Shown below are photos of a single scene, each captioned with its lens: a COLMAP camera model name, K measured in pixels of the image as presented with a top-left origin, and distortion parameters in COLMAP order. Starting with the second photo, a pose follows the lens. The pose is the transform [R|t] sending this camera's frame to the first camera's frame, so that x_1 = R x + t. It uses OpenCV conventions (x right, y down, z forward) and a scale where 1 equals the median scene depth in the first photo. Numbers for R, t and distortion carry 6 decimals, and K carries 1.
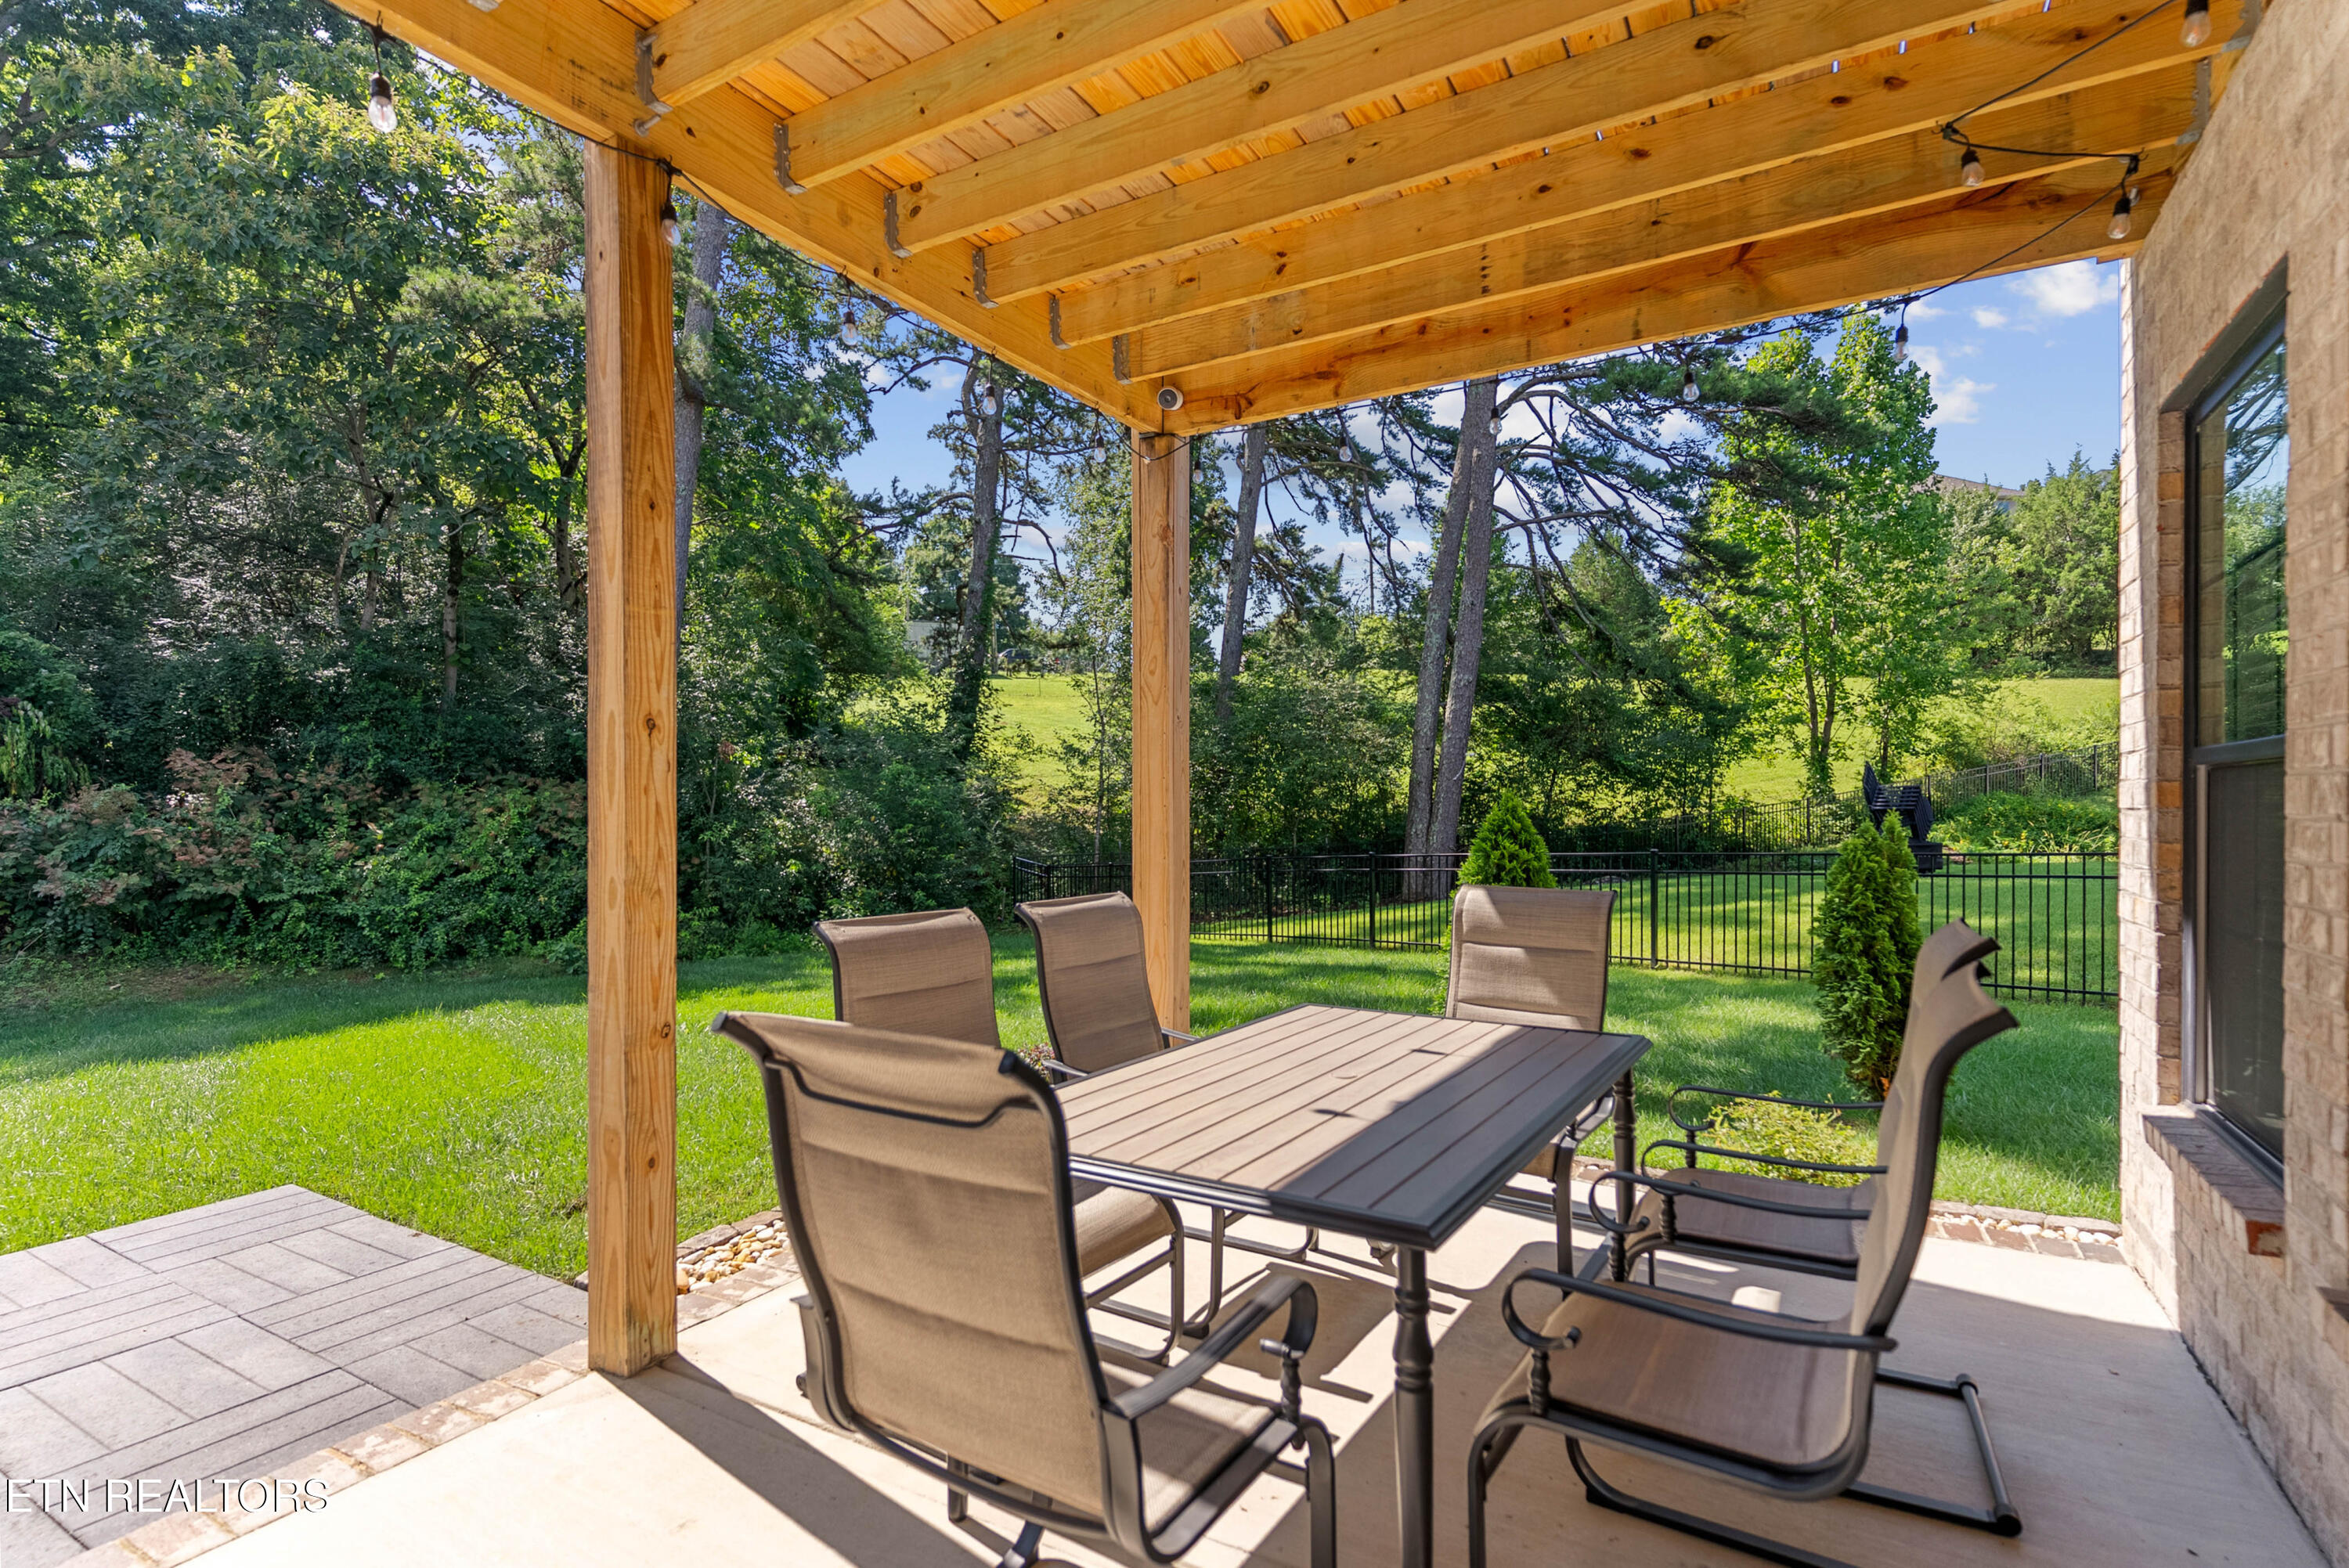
lens RADIAL K [[1113.1, 0, 1168.9], [0, 1113.1, 785.3], [0, 0, 1]] dist [0.002206, -0.000109]
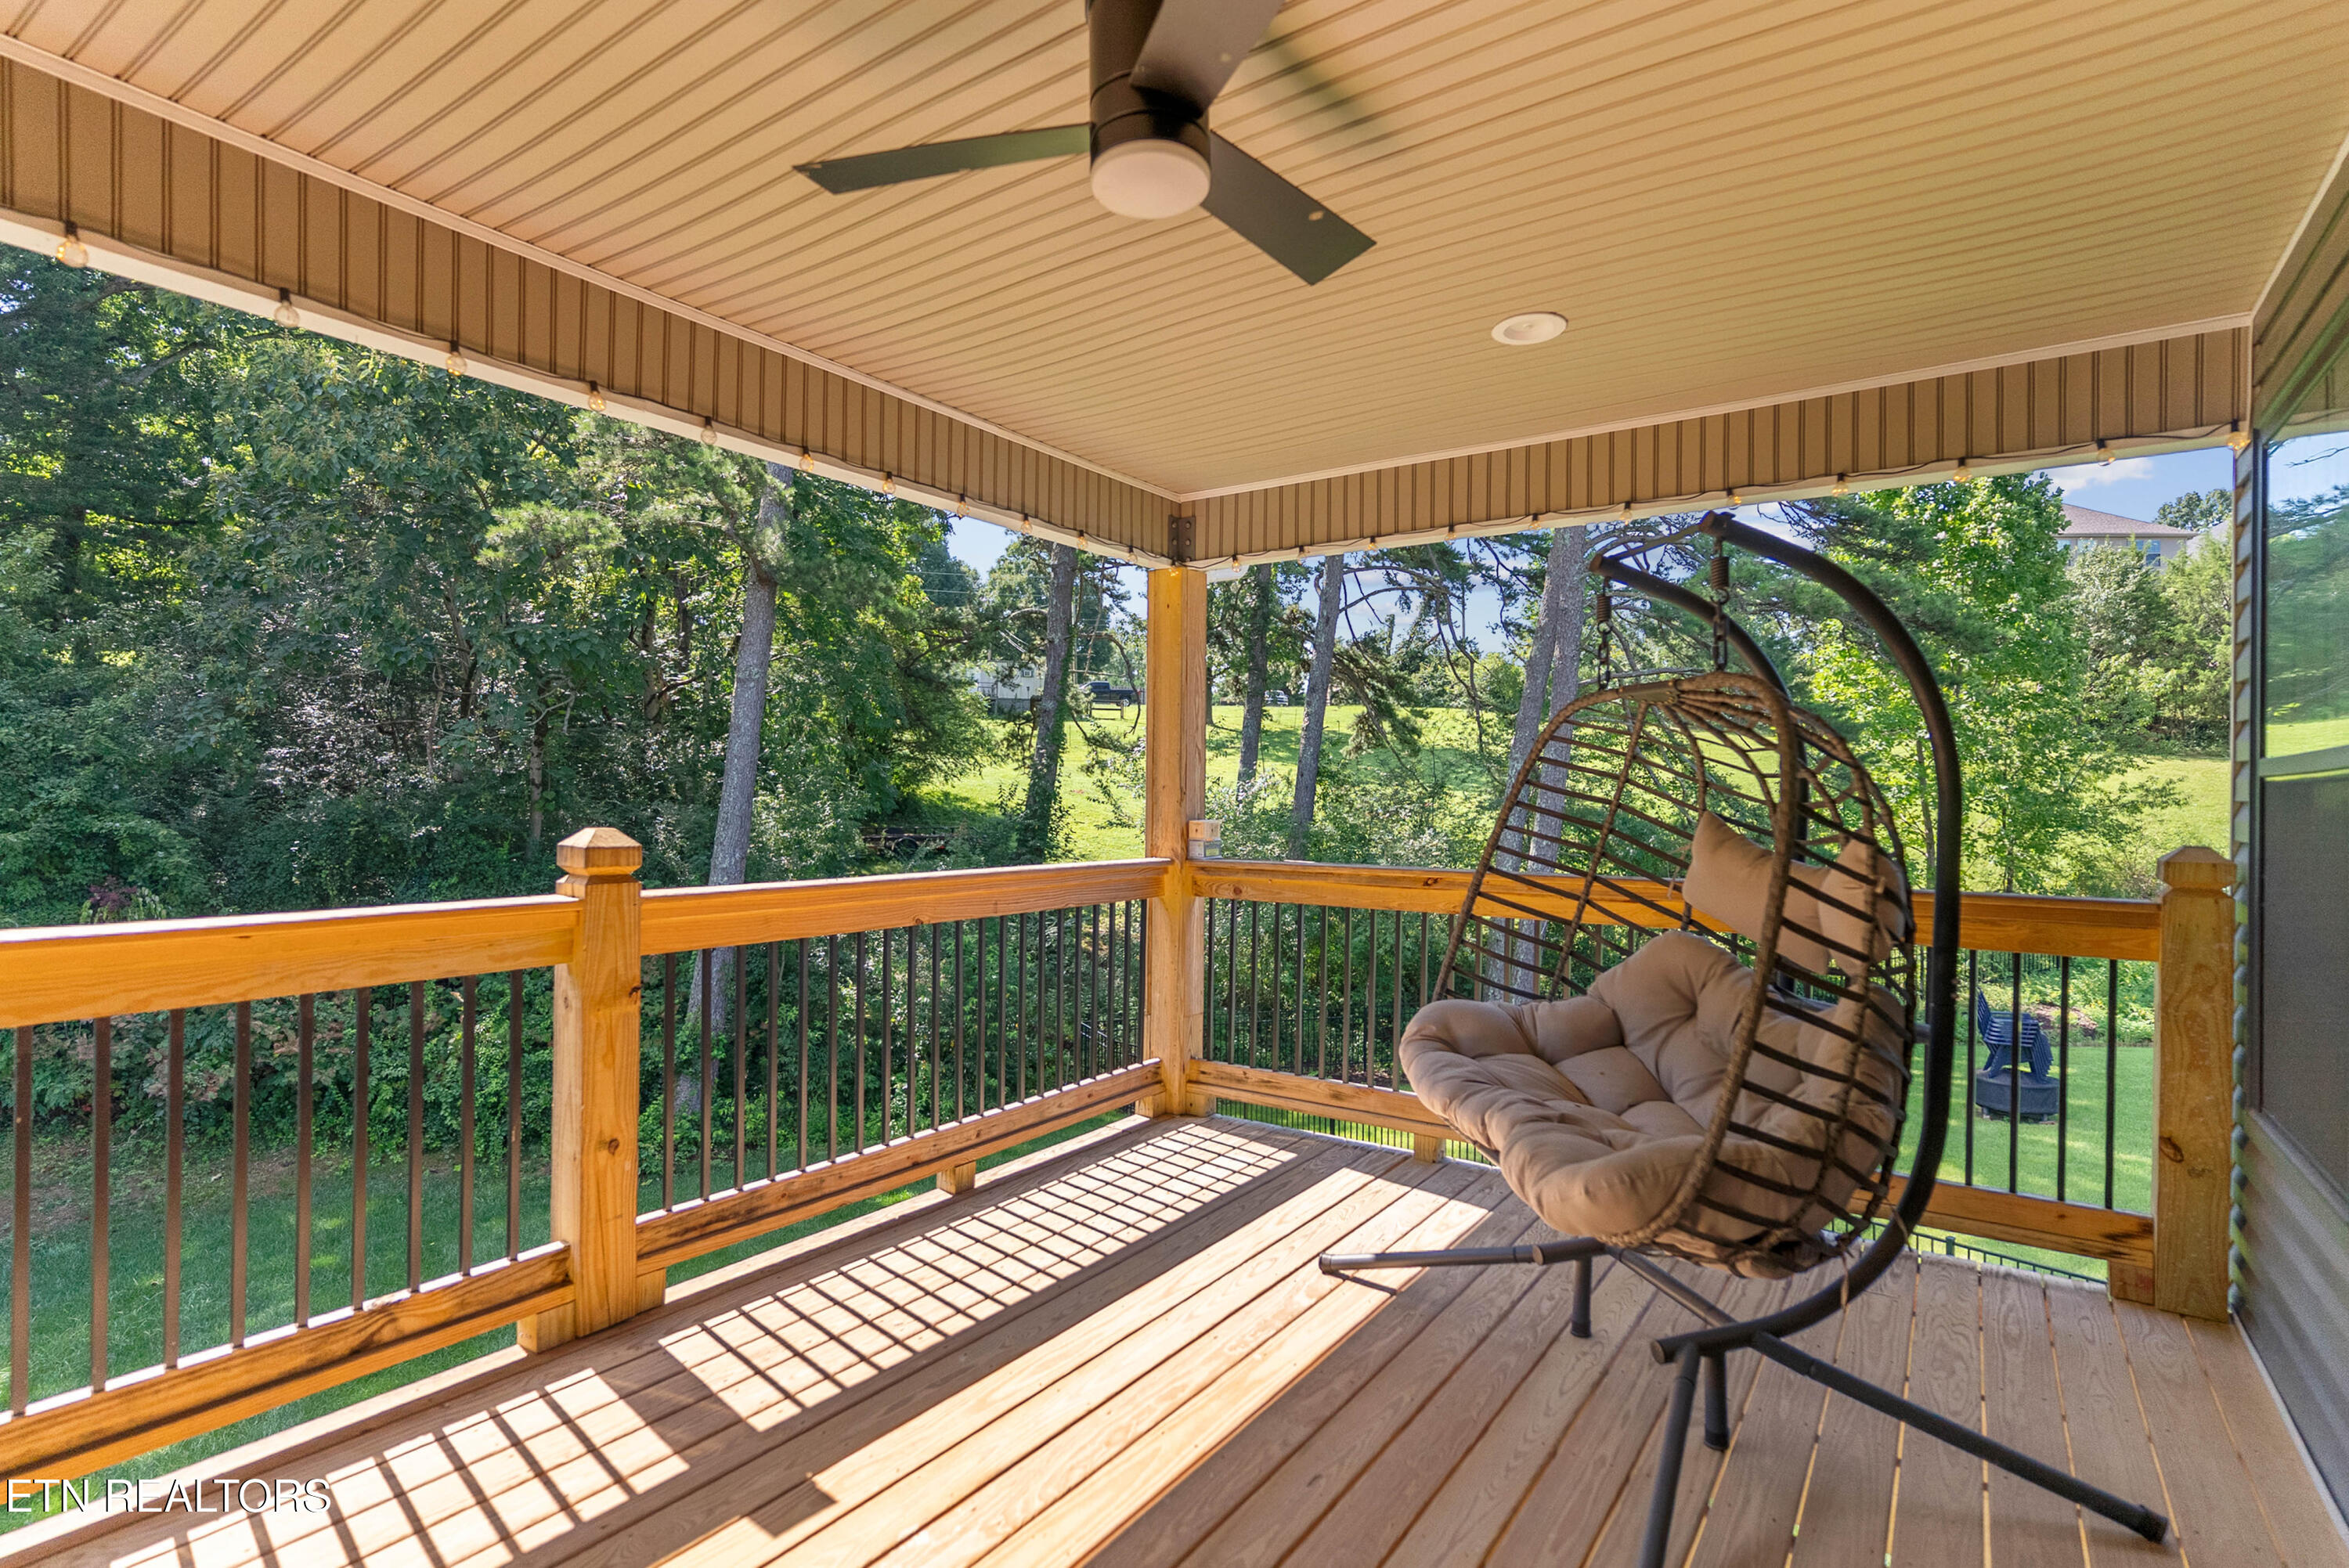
lens RADIAL K [[1134.9, 0, 1174.5], [0, 1134.9, 784.0], [0, 0, 1]] dist [0.002349, 0.000294]
pose [[0.997491, 0.012806, -0.069632, 0.010723], [-0.013171, 0.999902, -0.004783, -0.116308], [0.069564, 0.005688, 0.997561, -0.000053]]
